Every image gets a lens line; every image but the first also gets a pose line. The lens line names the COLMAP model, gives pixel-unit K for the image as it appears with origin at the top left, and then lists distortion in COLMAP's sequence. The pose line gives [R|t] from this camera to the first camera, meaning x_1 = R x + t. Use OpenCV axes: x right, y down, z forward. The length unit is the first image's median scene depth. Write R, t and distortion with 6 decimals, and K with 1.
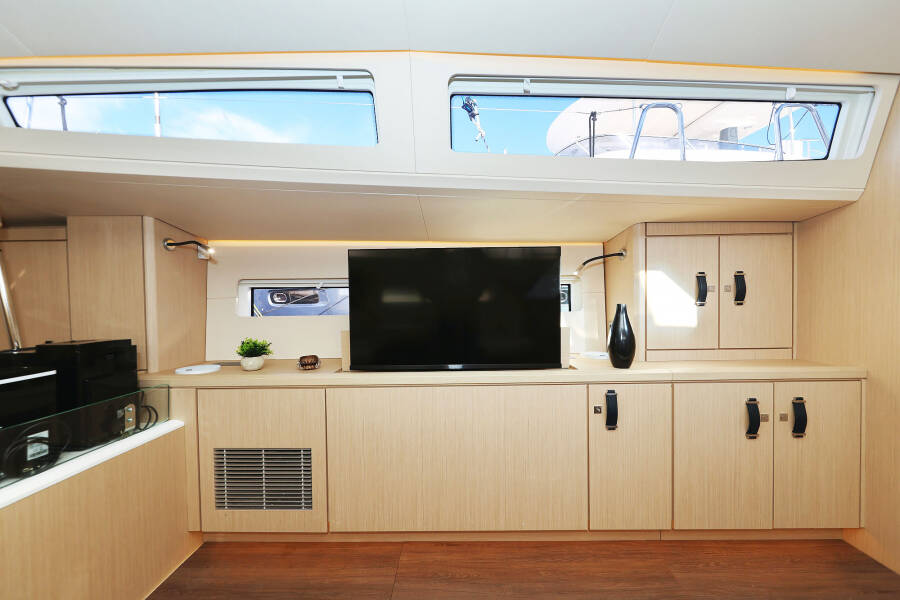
lens RADIAL K [[343.9, 0, 456.6], [0, 343.9, 310.2], [0, 0, 1]] dist [-0.000196, 0.000024]
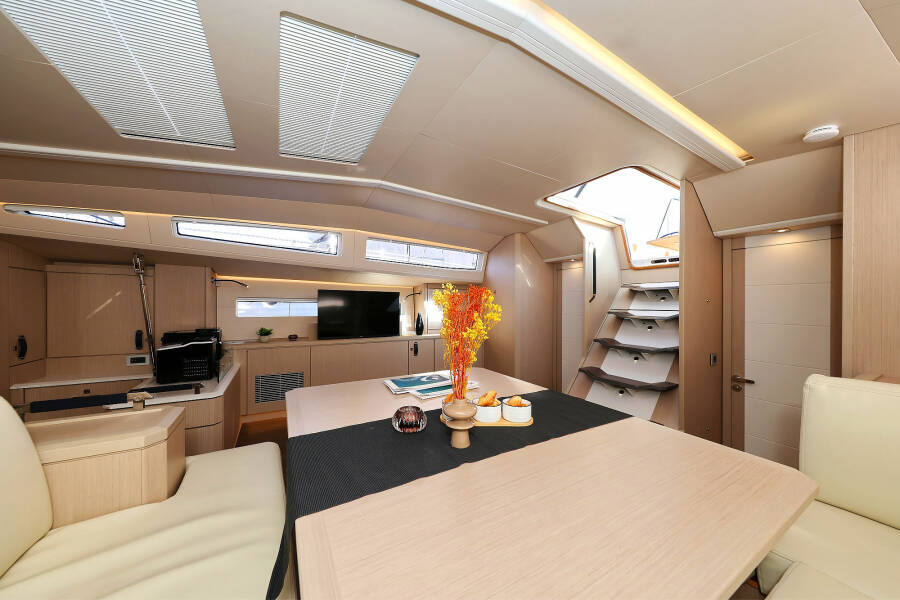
lens RADIAL K [[296.0, 0, 435.0], [0, 296.0, 304.8], [0, 0, 1]] dist [0.000151, 0.000007]
pose [[0.876753, 0.021456, 0.480463, -0.609758], [-0.010162, 0.999608, -0.026095, -0.022629], [-0.480834, 0.017997, 0.876627, -1.261750]]
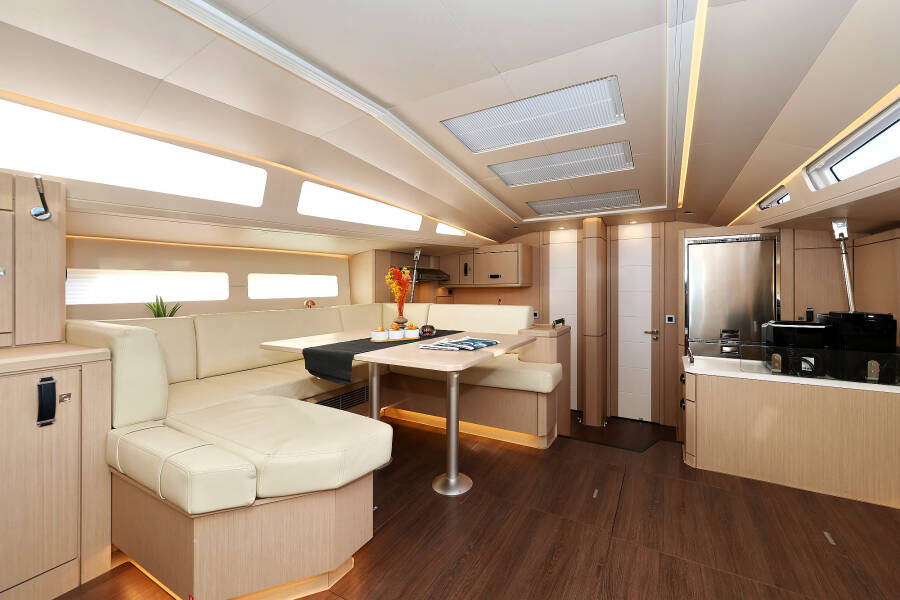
lens RADIAL K [[374.9, 0, 464.2], [0, 374.9, 287.2], [0, 0, 1]] dist [0.000579, 0.000053]
pose [[-0.486829, 0.016534, -0.873341, 0.992798], [-0.012297, 0.999592, 0.025779, -0.034457], [0.873411, 0.023290, -0.486427, 0.248045]]
